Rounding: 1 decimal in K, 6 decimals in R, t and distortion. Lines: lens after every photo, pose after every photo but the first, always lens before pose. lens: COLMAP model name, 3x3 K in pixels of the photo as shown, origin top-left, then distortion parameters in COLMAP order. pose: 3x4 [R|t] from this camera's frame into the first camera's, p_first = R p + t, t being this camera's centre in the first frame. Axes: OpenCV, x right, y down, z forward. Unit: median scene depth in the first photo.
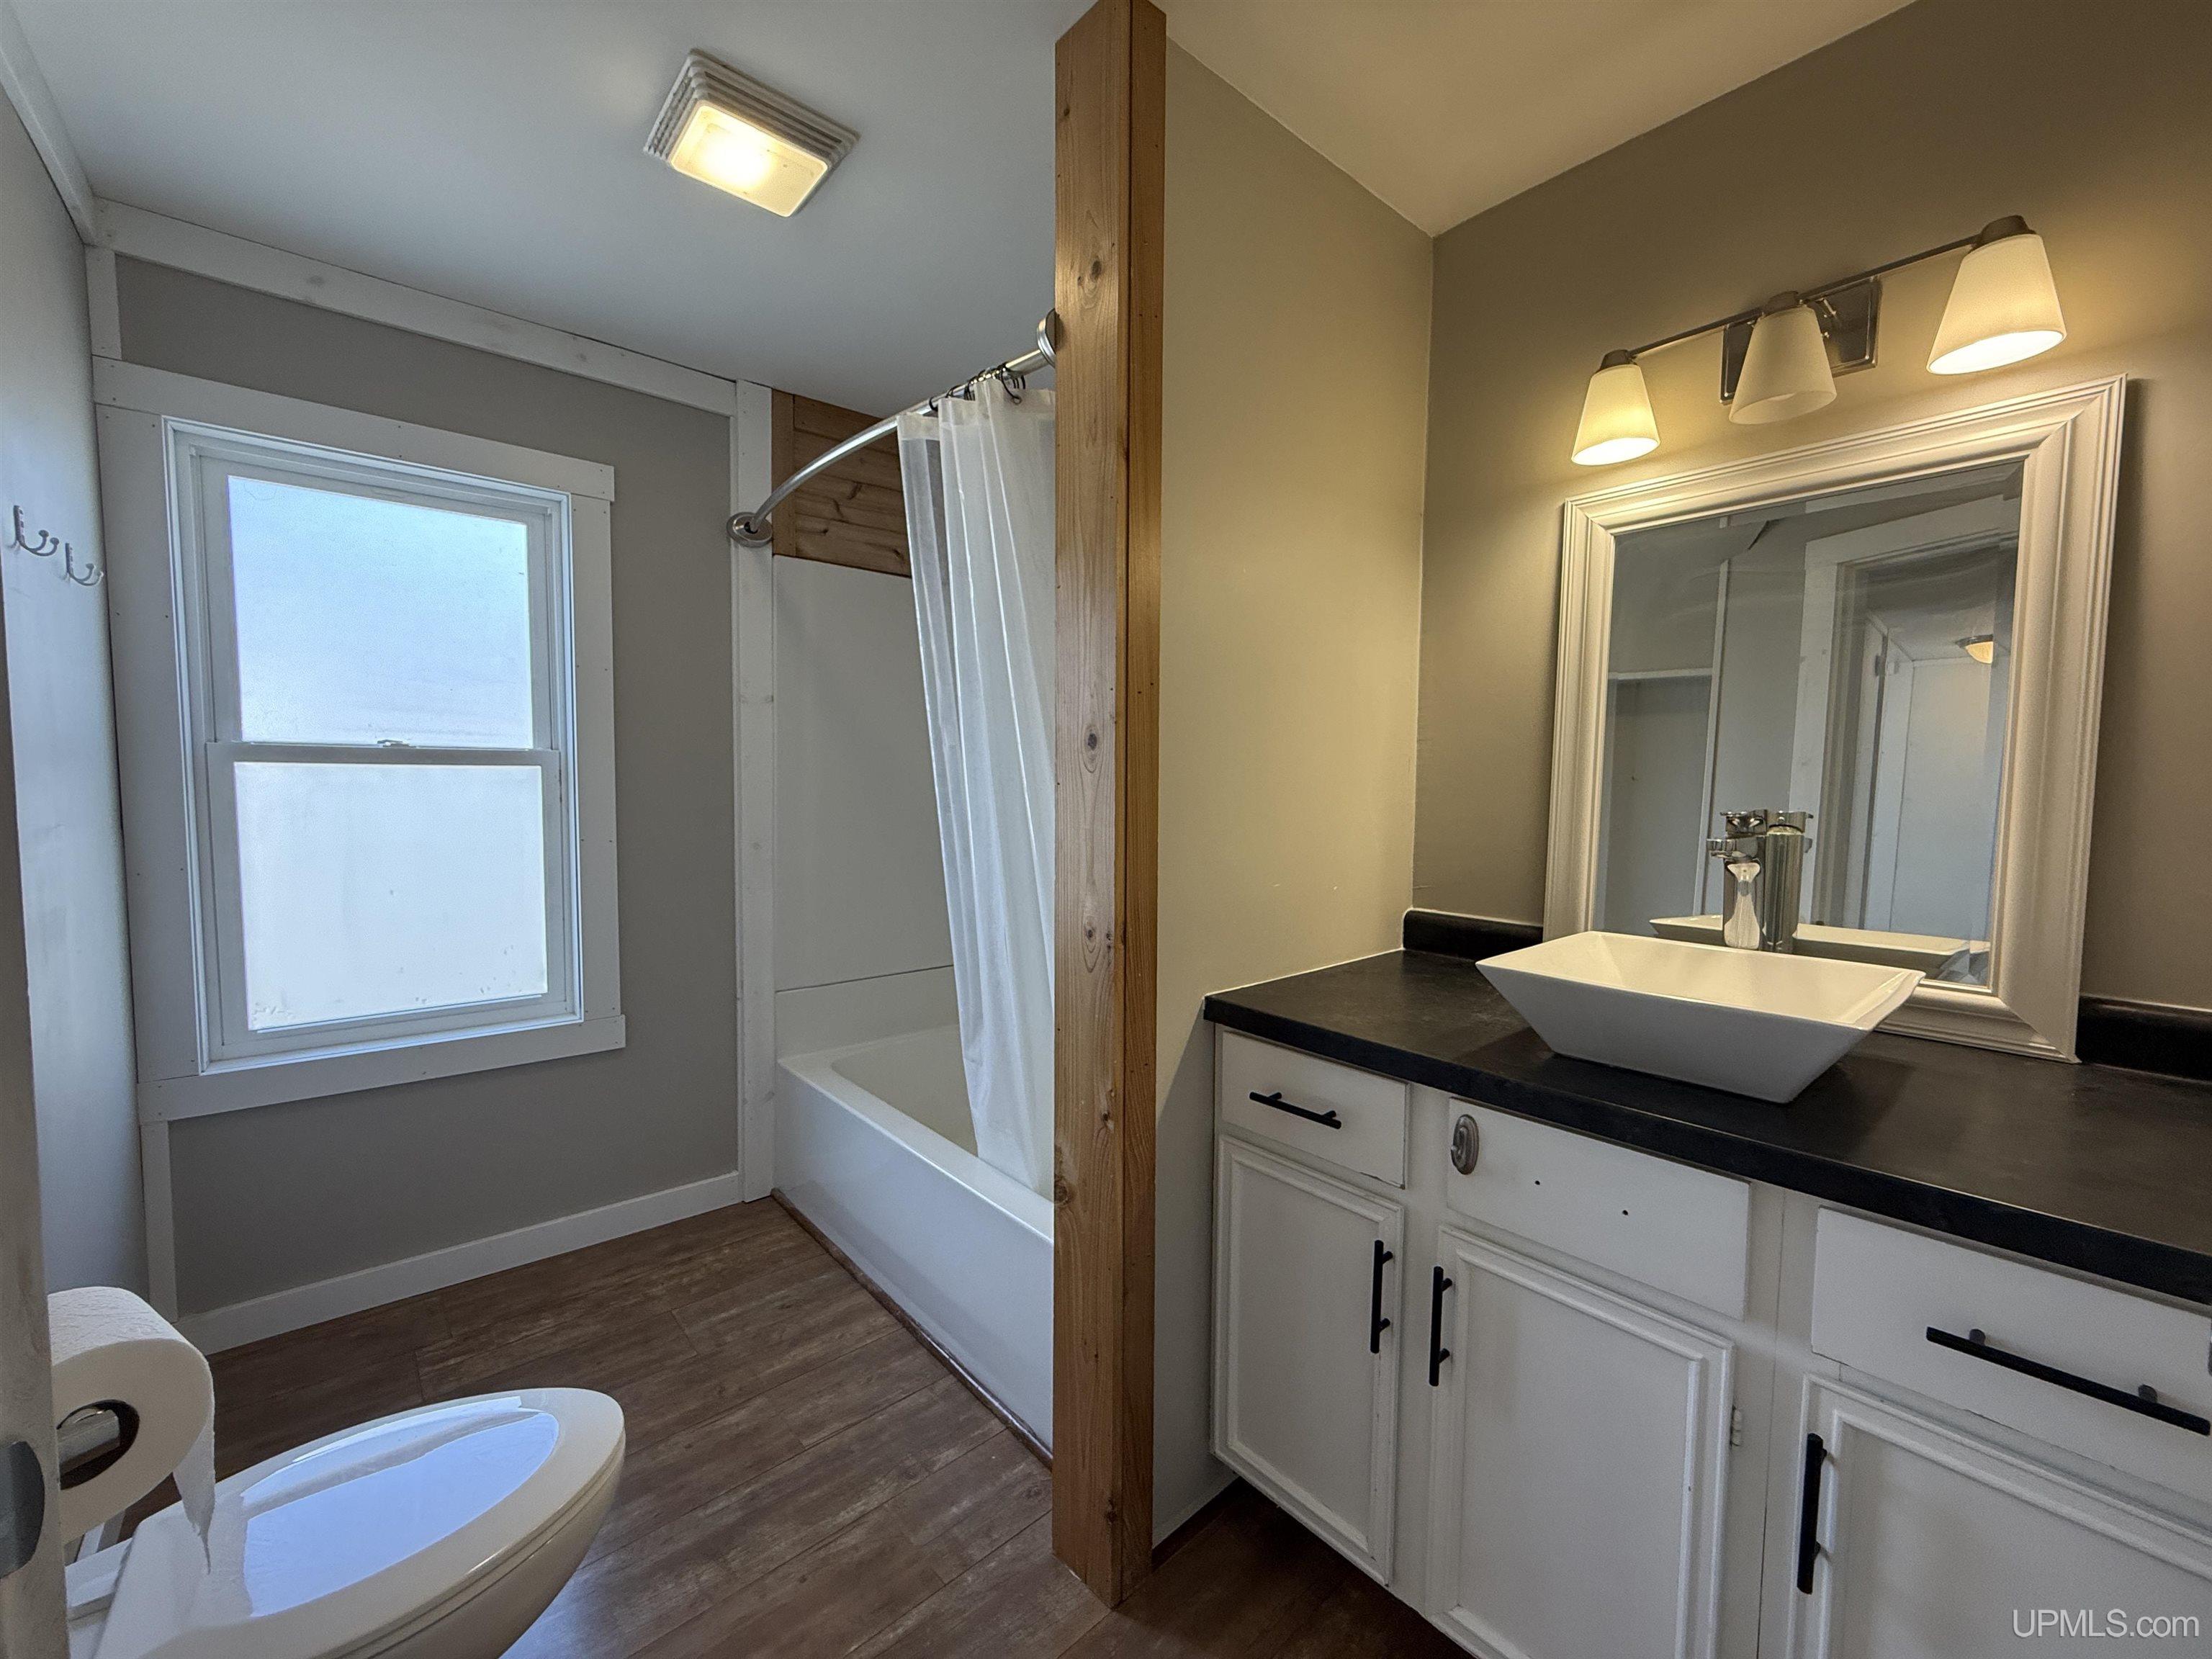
lens RADIAL K [[881.5, 0, 1100.9], [0, 881.5, 835.2], [0, 0, 1]] dist [-0.001459, 0.000577]
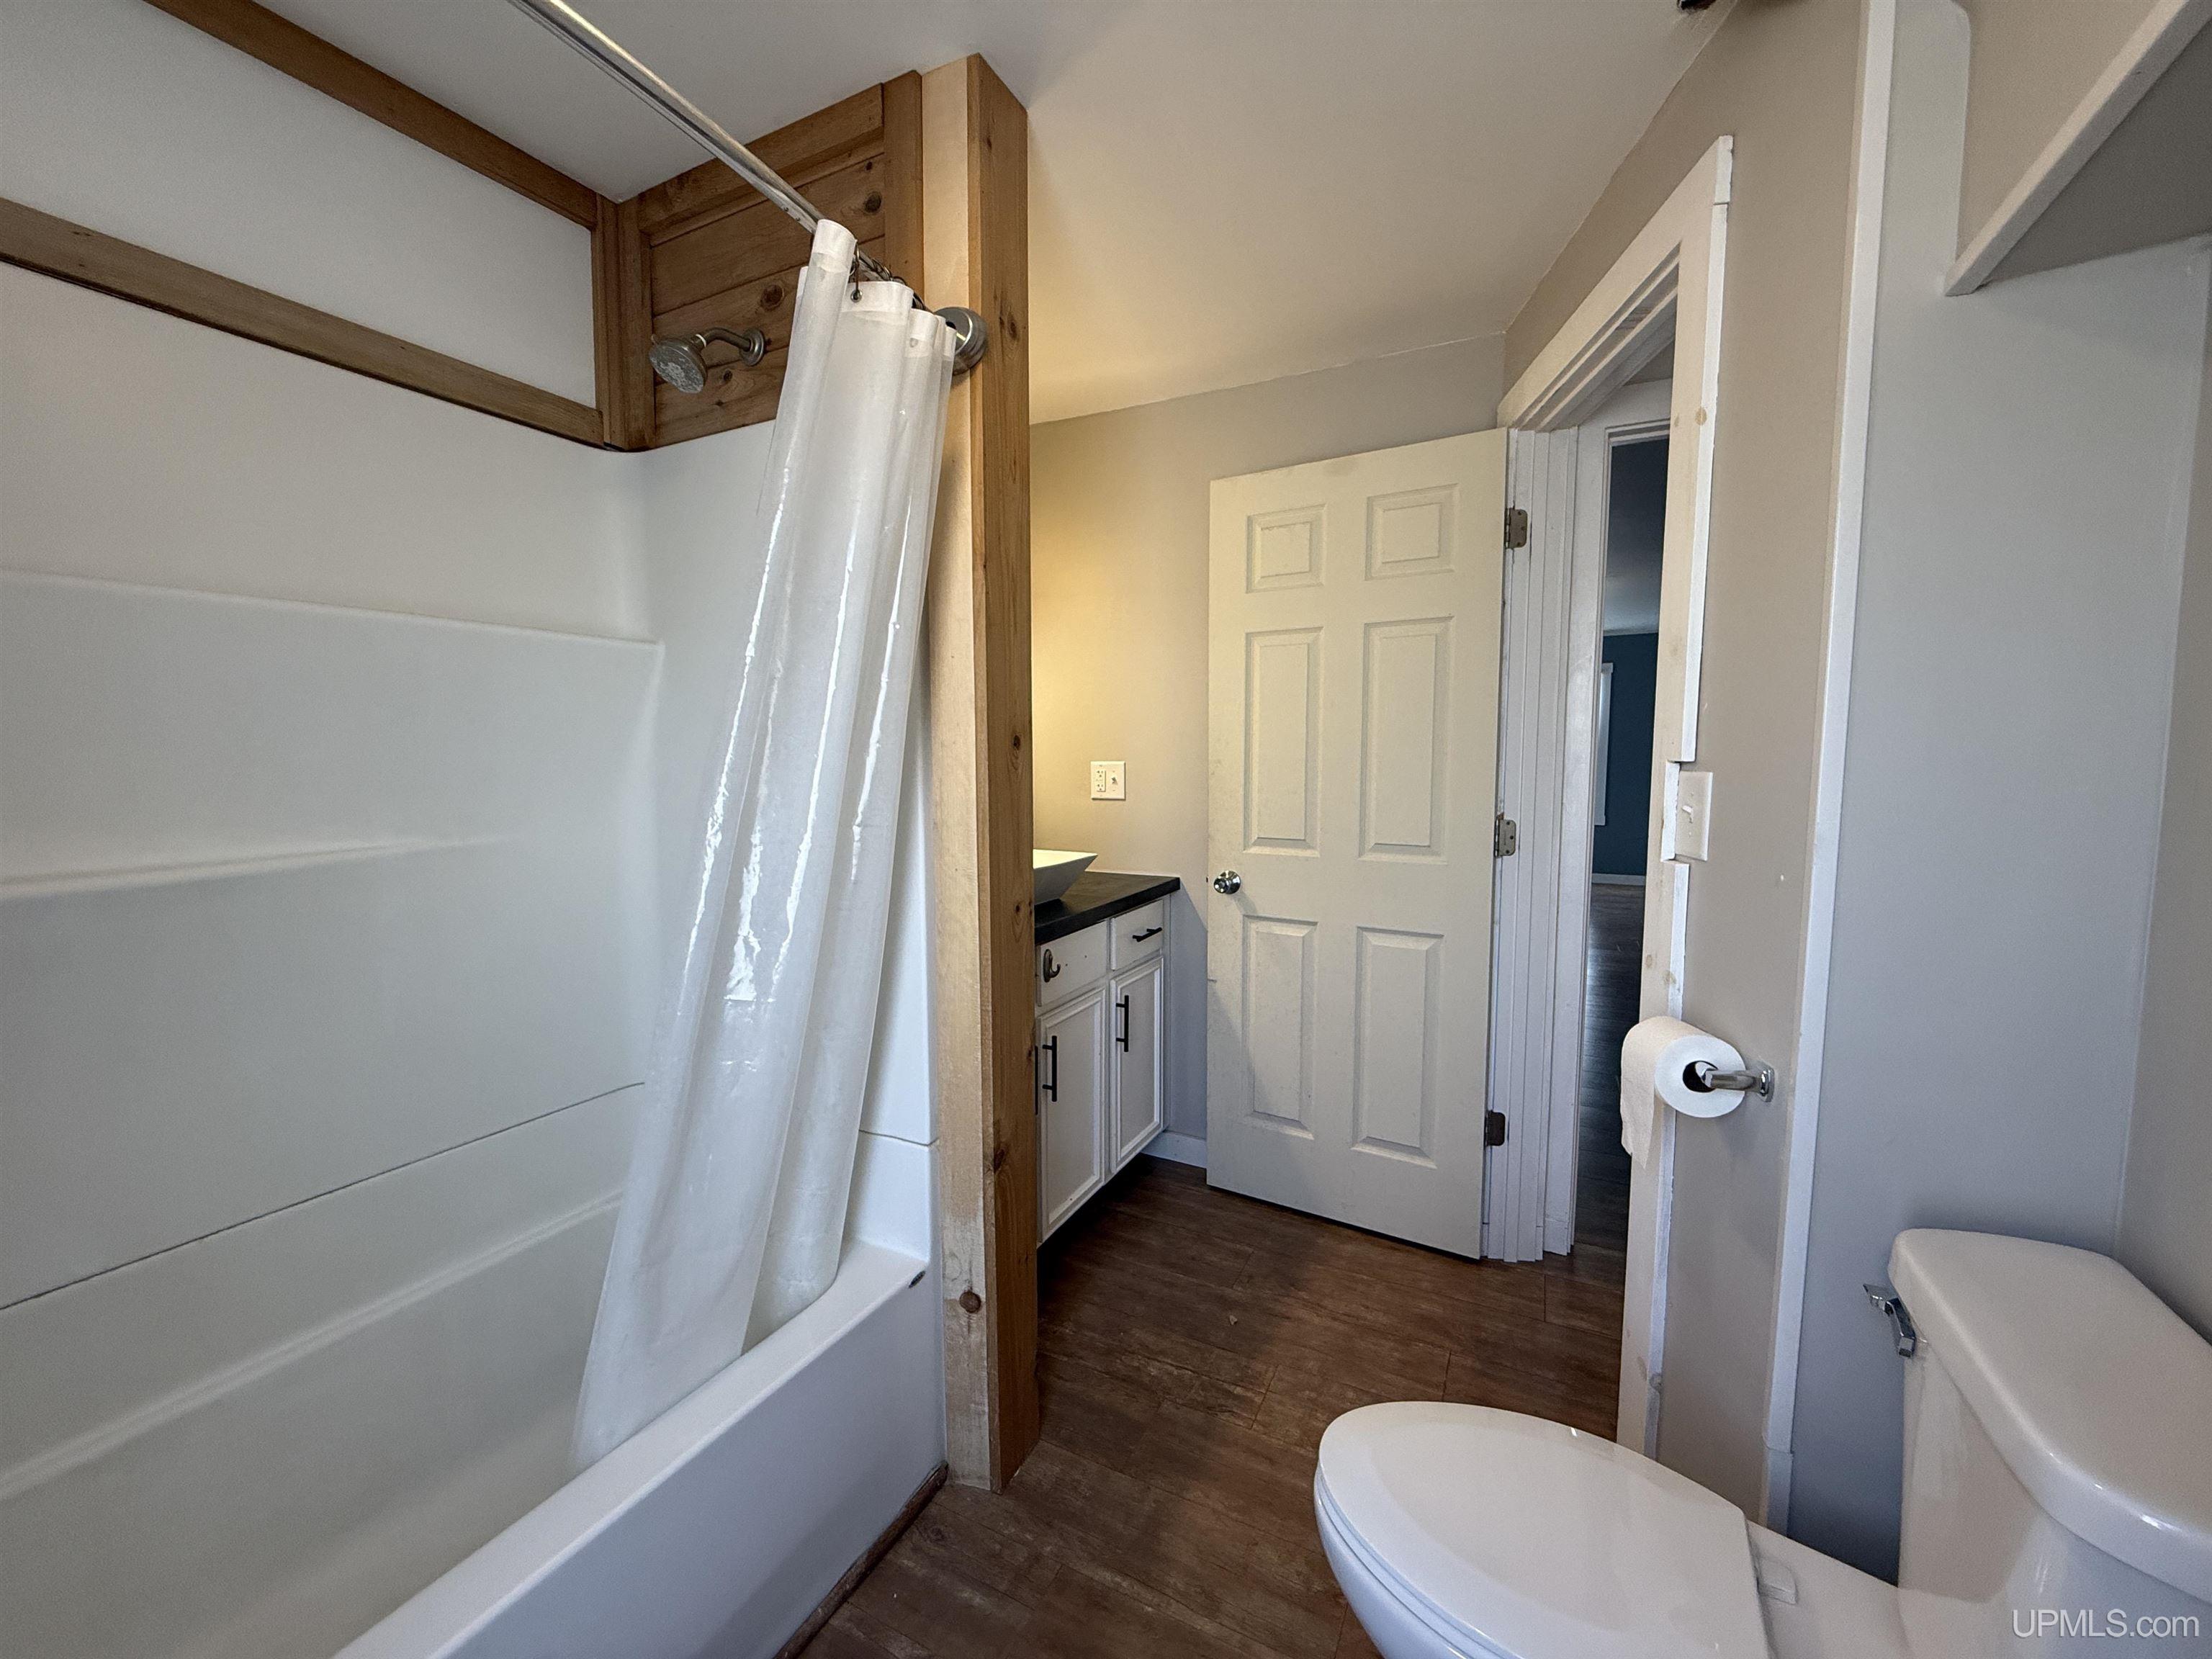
lens RADIAL K [[881.5, 0, 1105.4], [0, 881.5, 817.9], [0, 0, 1]] dist [-0.001459, 0.000577]
pose [[-0.351600, -0.101617, 0.930619, -1.061644], [0.059254, 0.989682, 0.130453, -0.143822], [-0.934273, 0.101010, -0.341951, 1.215120]]
